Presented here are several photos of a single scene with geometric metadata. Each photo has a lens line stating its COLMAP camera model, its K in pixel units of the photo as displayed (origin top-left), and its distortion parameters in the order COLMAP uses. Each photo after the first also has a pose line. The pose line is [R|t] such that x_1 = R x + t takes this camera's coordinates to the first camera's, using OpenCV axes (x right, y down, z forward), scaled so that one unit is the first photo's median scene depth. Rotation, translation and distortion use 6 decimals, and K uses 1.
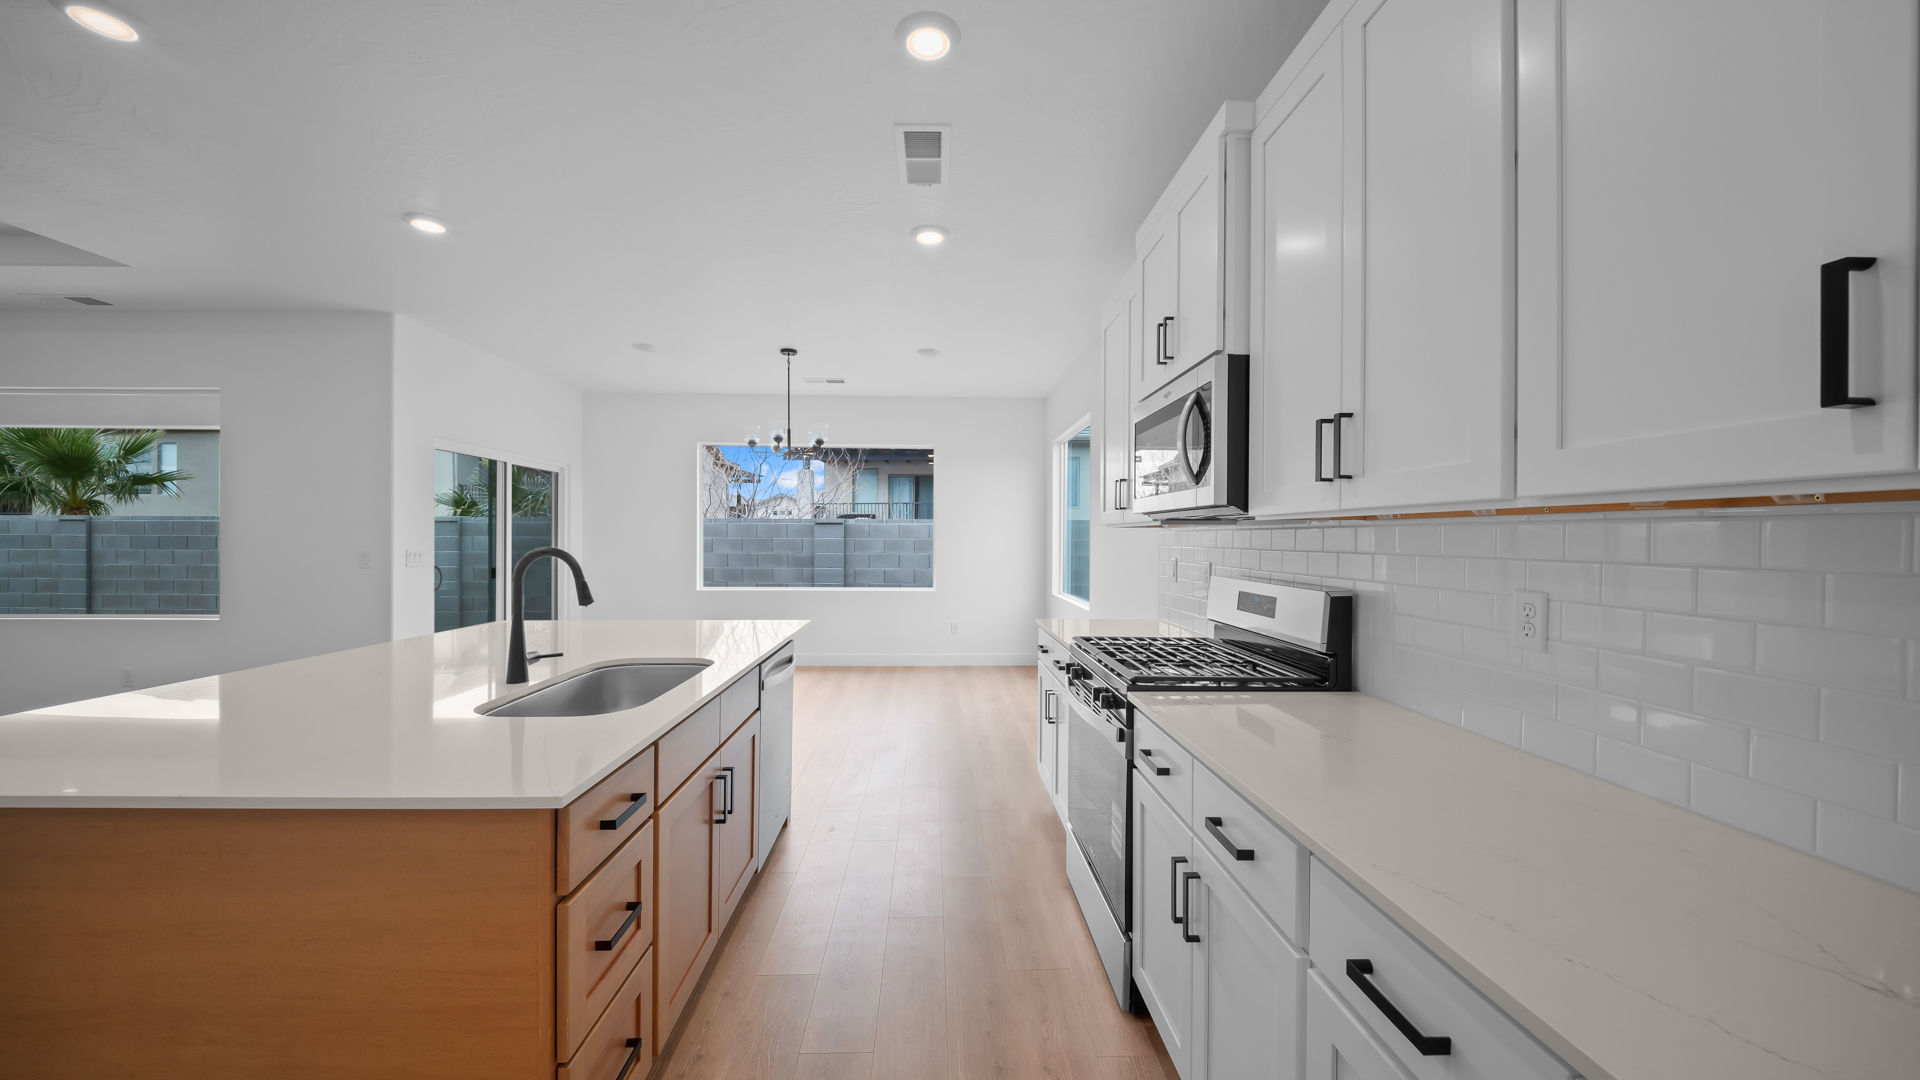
lens RADIAL K [[671.1, 0, 956.4], [0, 671.1, 533.6], [0, 0, 1]] dist [0.000487, -0.008752]
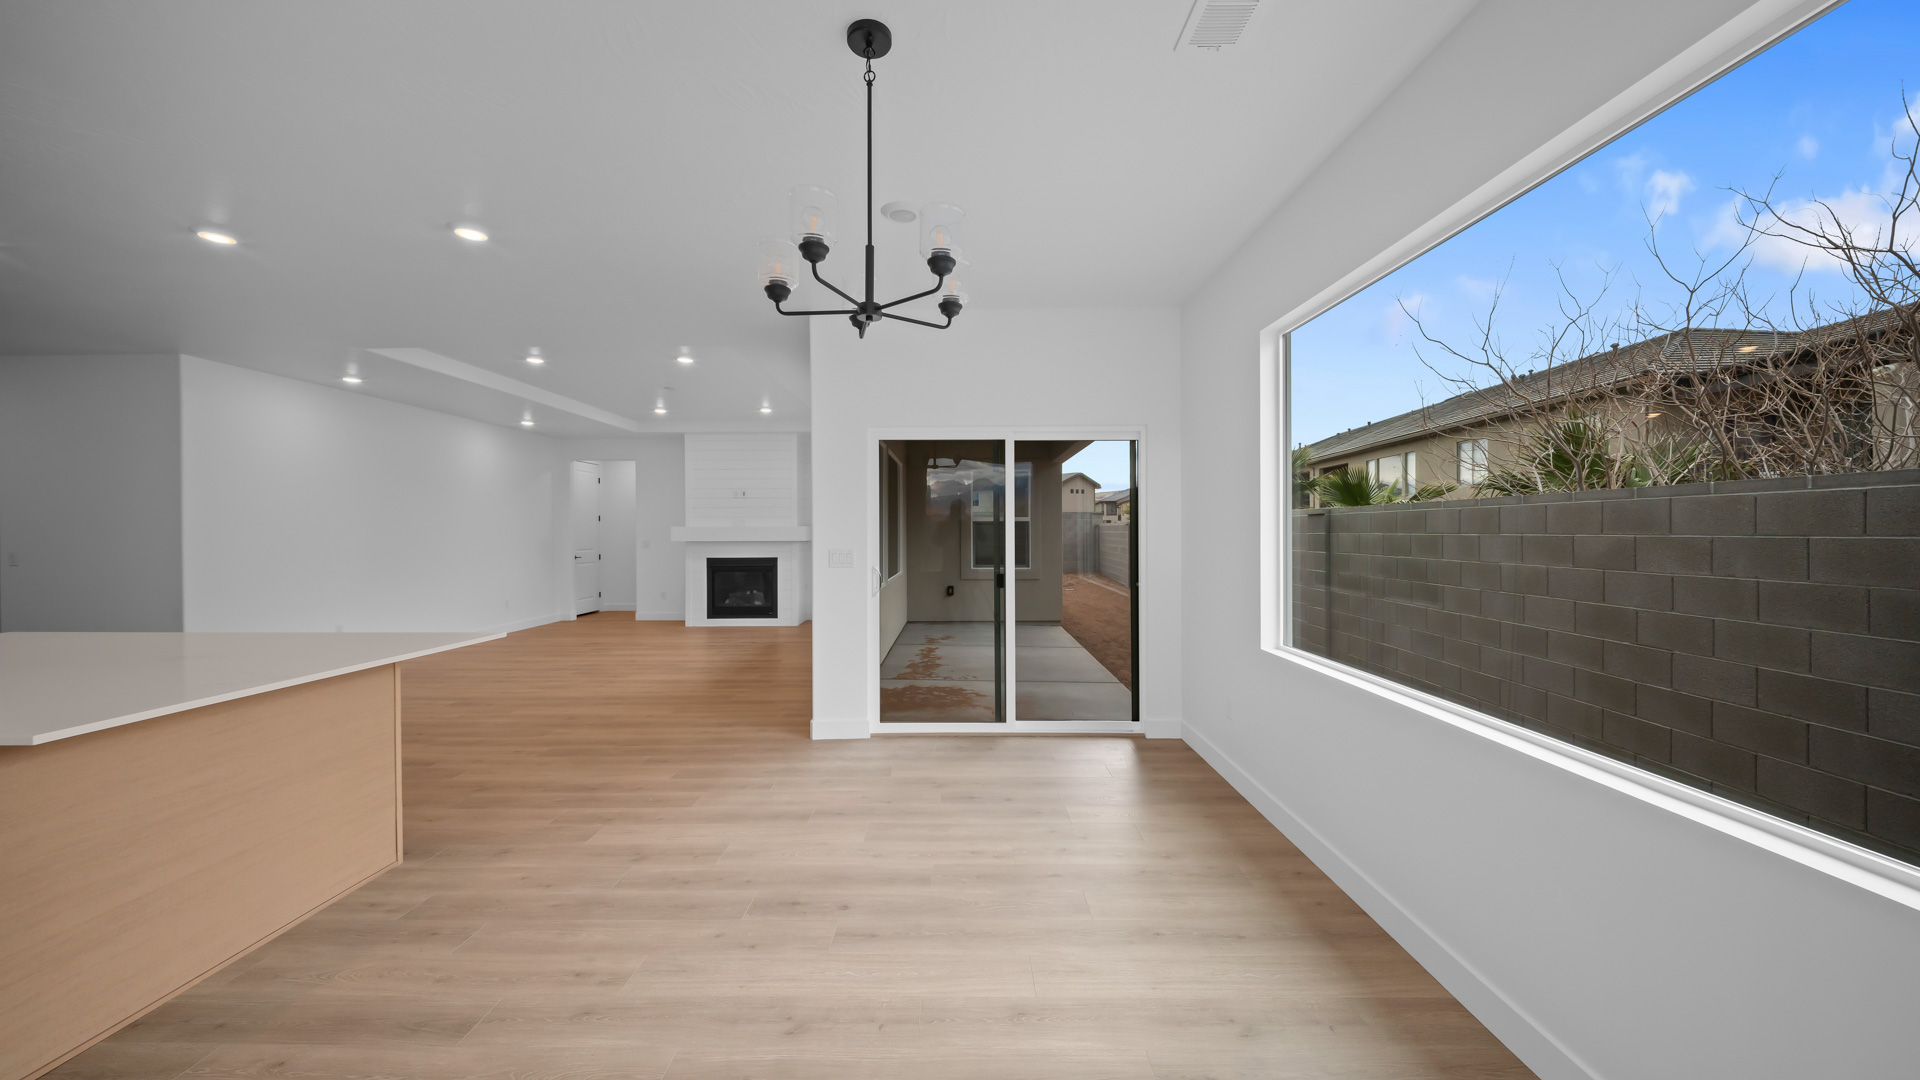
lens RADIAL K [[671.1, 0, 956.4], [0, 671.1, 533.6], [0, 0, 1]] dist [0.000487, -0.008752]
pose [[-0.035821, 0.000028, -0.999358, 0.053741], [0.008005, 0.999968, -0.000259, 0.002049], [0.999326, -0.008009, -0.035820, 0.603352]]
